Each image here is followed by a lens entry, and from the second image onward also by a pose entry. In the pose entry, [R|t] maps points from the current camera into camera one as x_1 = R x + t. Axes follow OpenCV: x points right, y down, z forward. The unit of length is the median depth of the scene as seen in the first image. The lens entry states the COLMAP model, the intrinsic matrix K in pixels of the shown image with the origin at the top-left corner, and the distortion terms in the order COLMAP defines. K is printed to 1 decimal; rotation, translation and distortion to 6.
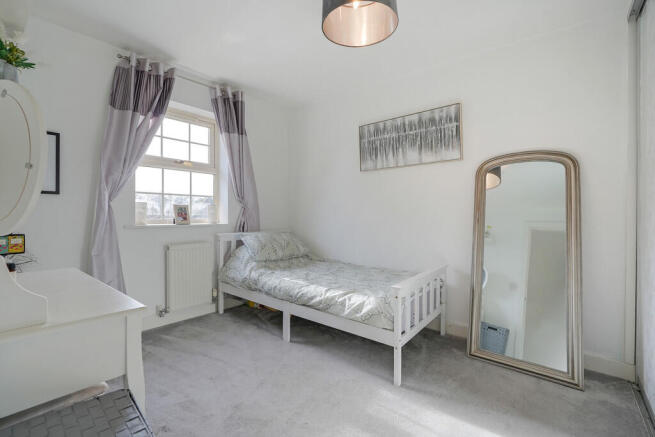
lens RADIAL K [[304.1, 0, 325.8], [0, 304.1, 213.7], [0, 0, 1]] dist [-0.001236, 0.000113]
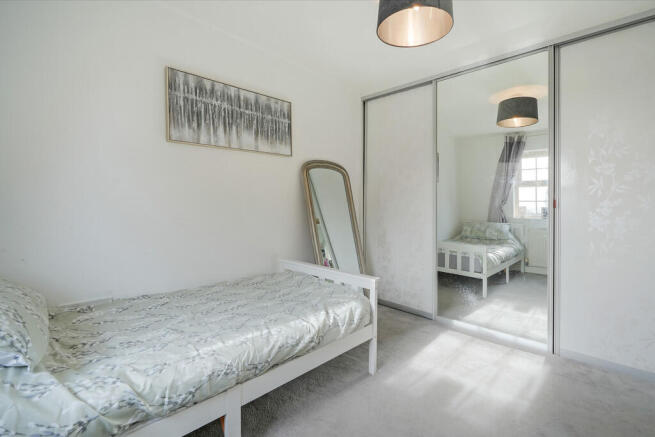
lens RADIAL K [[304.8, 0, 327.3], [0, 304.8, 202.4], [0, 0, 1]] dist [0.001226, 0.000163]
pose [[0.071830, 0.004684, 0.997406, -0.557932], [-0.002849, 0.999986, -0.004491, -0.012290], [-0.997413, -0.002519, 0.071842, 0.730869]]
